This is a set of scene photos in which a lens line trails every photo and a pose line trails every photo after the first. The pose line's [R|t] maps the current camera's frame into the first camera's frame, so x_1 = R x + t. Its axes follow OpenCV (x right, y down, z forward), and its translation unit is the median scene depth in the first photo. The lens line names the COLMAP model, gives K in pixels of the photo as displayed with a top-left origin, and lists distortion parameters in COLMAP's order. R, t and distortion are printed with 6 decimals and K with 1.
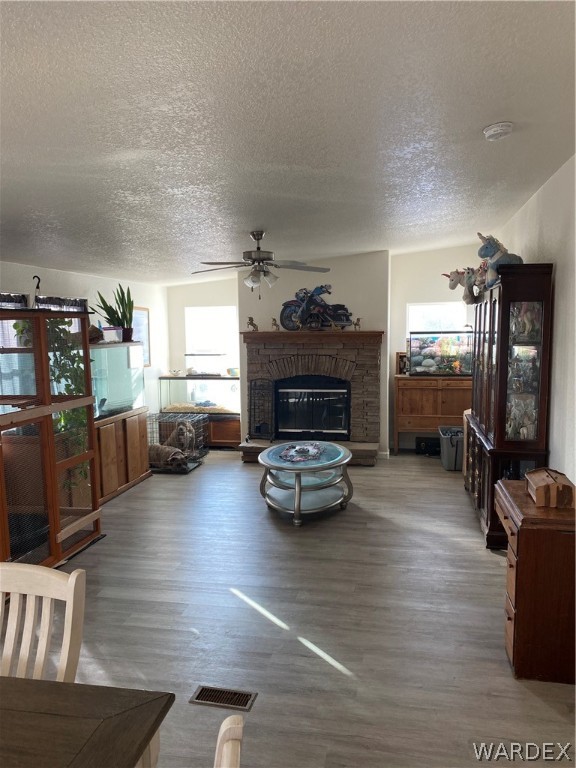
lens RADIAL K [[565.6, 0, 296.2], [0, 565.6, 383.8], [0, 0, 1]] dist [0.027047, -0.006048]
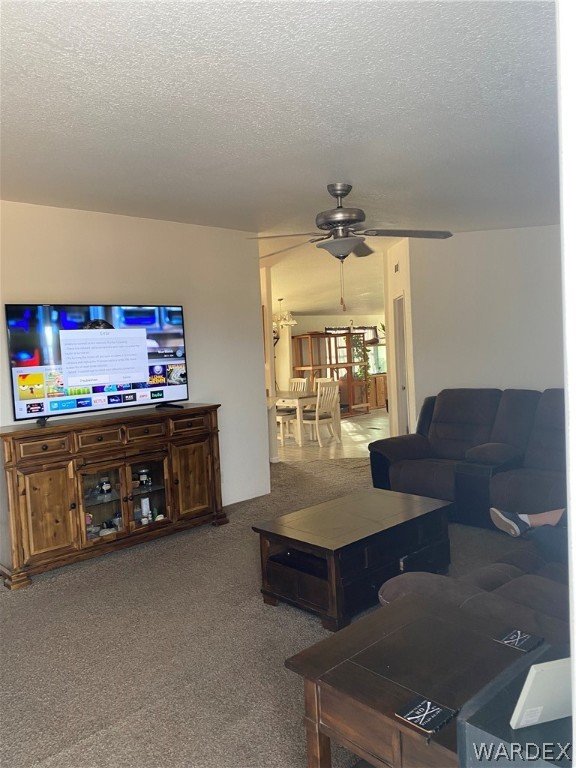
lens RADIAL K [[590.0, 0, 285.0], [0, 590.0, 387.1], [0, 0, 1]] dist [0.017528, -0.012583]
pose [[0.792568, 0.001525, -0.609781, 0.736732], [-0.009964, 0.999896, -0.010450, 0.119090], [0.609702, 0.014358, 0.792501, -1.040025]]
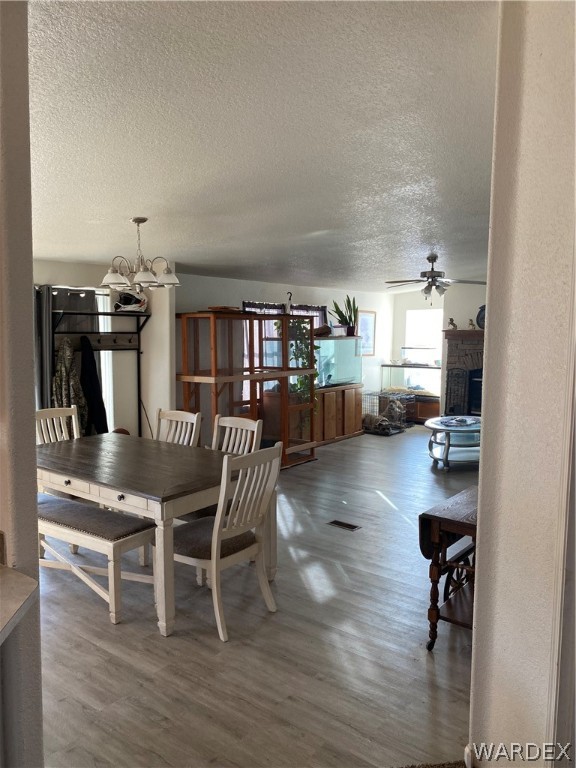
lens RADIAL K [[590.0, 0, 292.3], [0, 590.0, 386.5], [0, 0, 1]] dist [0.017528, -0.012583]
pose [[0.880522, 0.057381, -0.470520, 0.241343], [-0.057105, 0.998257, 0.014874, 0.033208], [0.470554, 0.013772, 0.882264, -0.314850]]
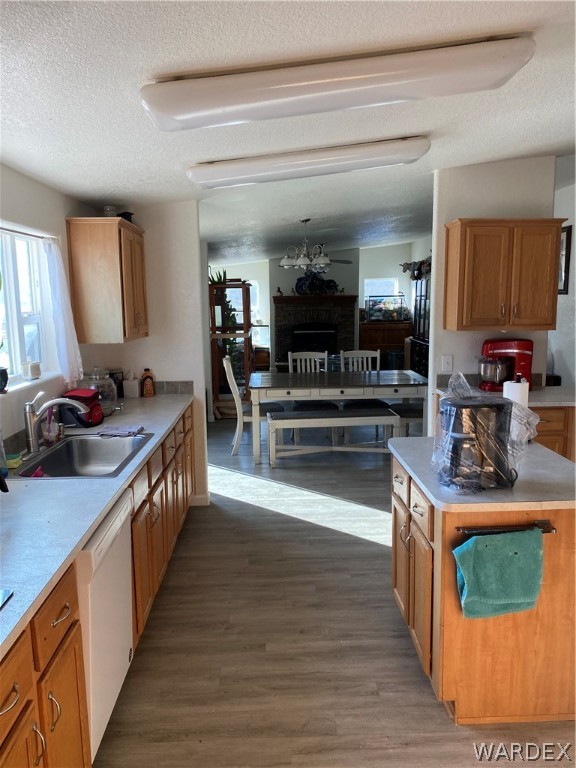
lens RADIAL K [[590.0, 0, 290.1], [0, 590.0, 384.2], [0, 0, 1]] dist [0.017528, -0.012583]
pose [[0.972933, -0.040189, 0.227566, -0.473757], [0.028783, 0.998168, 0.053223, 0.076897], [-0.229288, -0.045233, 0.972307, -0.722830]]
